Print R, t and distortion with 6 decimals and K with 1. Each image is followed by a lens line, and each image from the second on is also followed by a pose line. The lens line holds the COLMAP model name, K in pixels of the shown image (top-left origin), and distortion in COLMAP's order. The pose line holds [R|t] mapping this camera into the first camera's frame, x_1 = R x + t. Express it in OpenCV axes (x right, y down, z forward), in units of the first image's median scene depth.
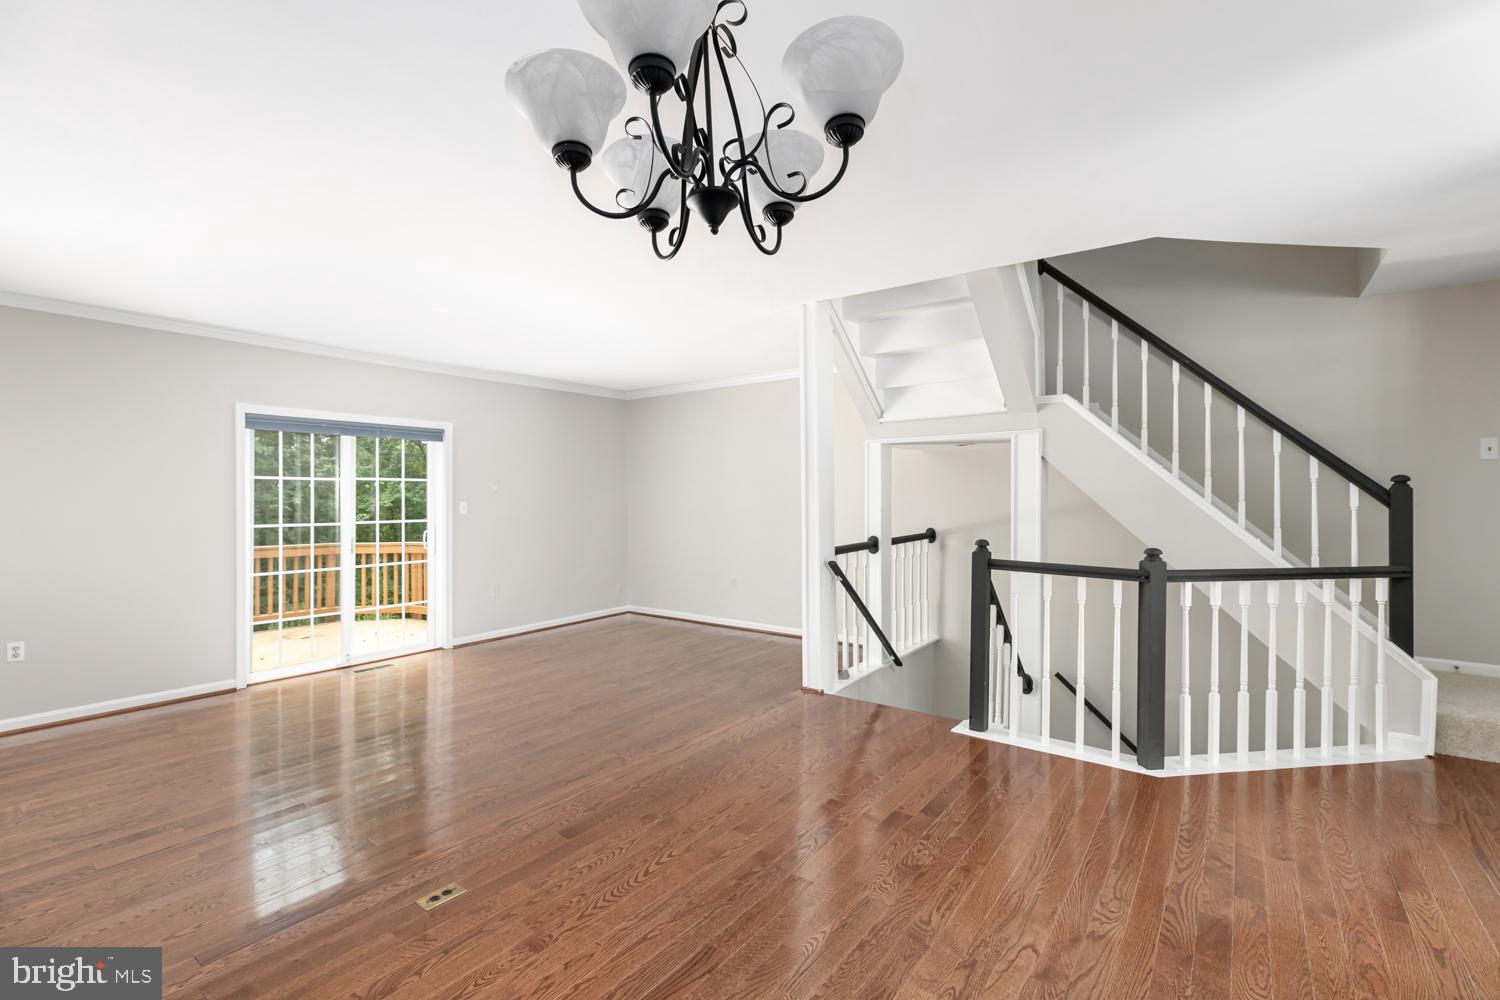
lens RADIAL K [[676.6, 0, 748.8], [0, 676.6, 504.8], [0, 0, 1]] dist [-0.002745, -0.000227]
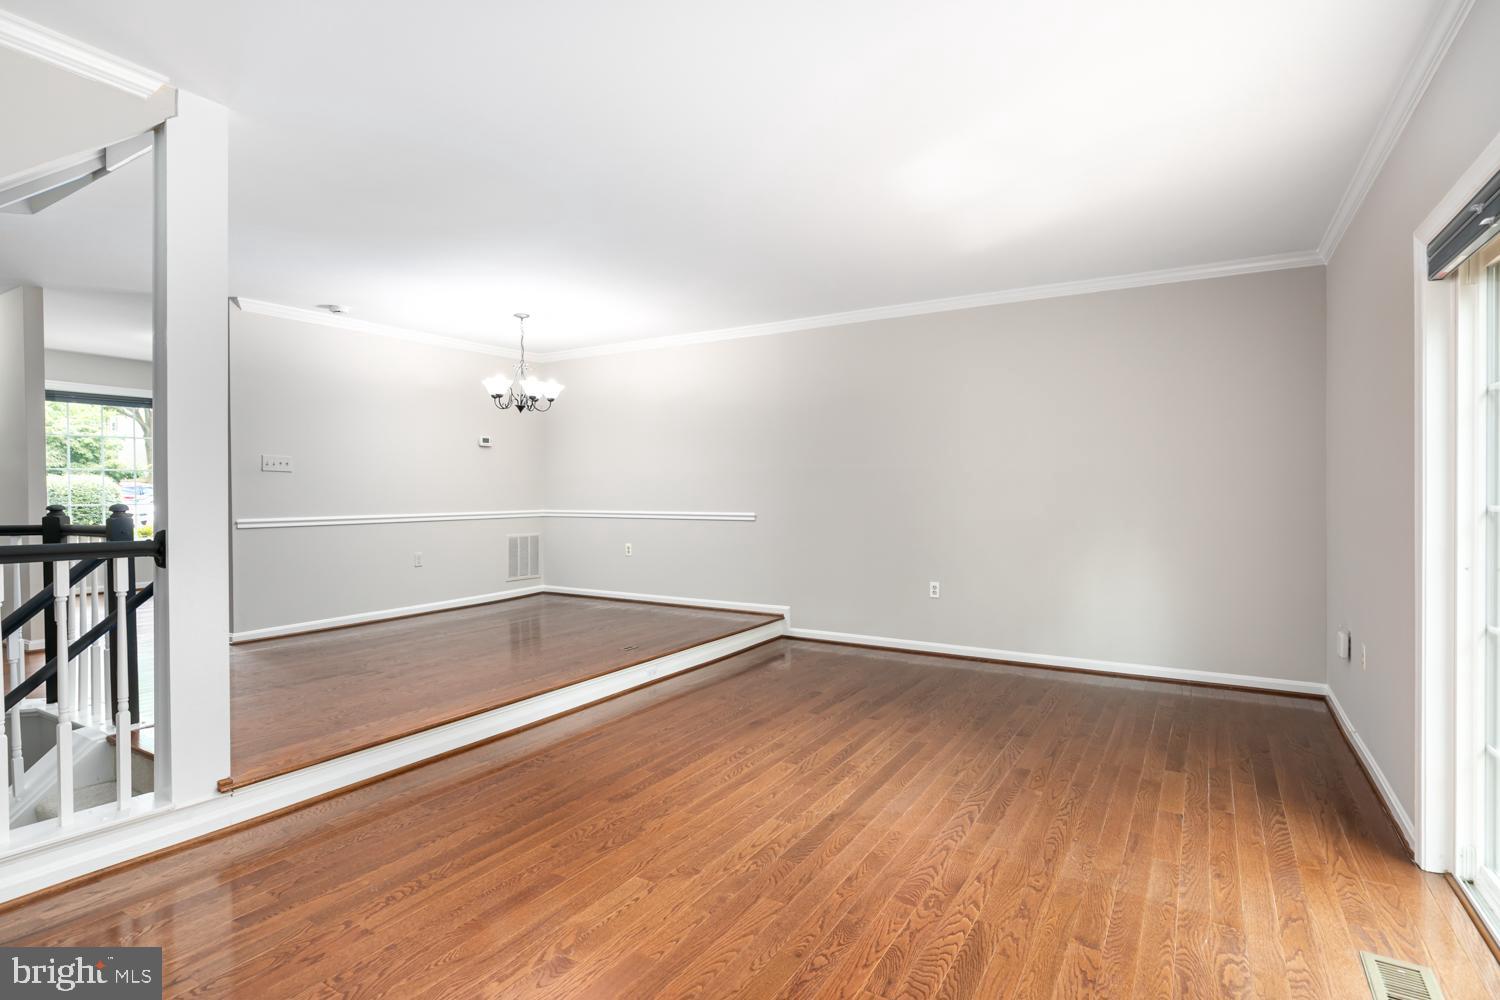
lens RADIAL K [[744.7, 0, 749.5], [0, 744.7, 494.1], [0, 0, 1]] dist [-0.001069, -0.000479]
pose [[-0.996012, 0.002255, -0.089193, -0.254929], [0.000703, 0.999848, 0.017437, 0.019057], [0.089218, 0.017305, -0.995862, 1.354525]]
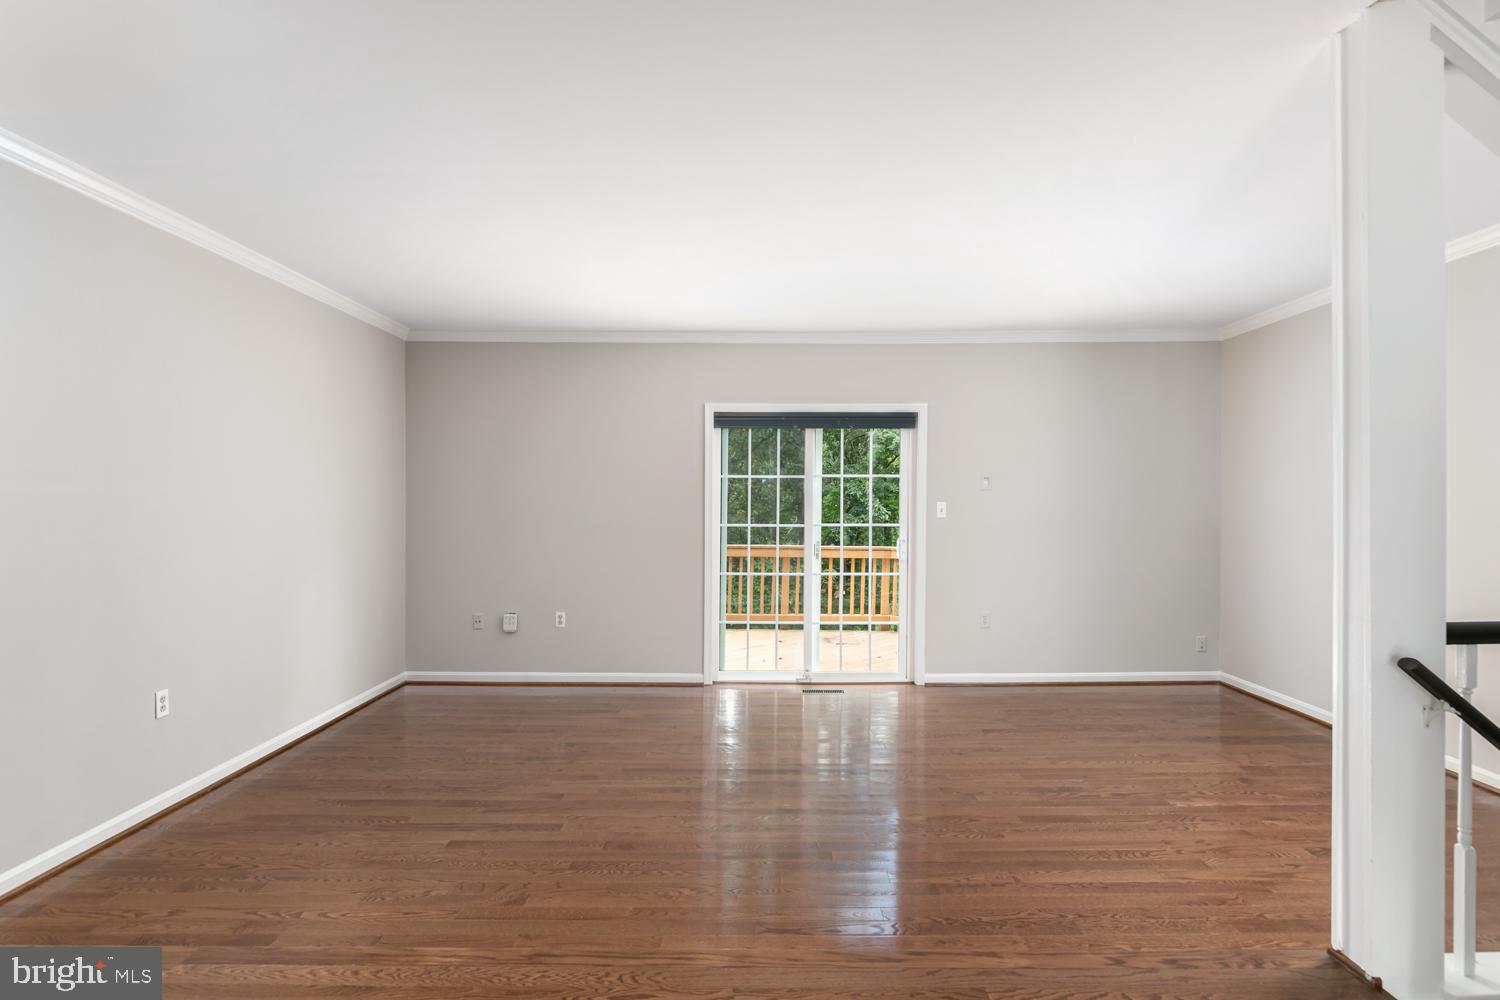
lens RADIAL K [[767.5, 0, 741.7], [0, 767.5, 496.6], [0, 0, 1]] dist [0.005226, 0.001233]
pose [[0.585171, -0.000326, -0.810910, 0.198897], [-0.012024, 0.999886, -0.009079, -0.000113], [0.810821, 0.015063, 0.585100, 0.338618]]
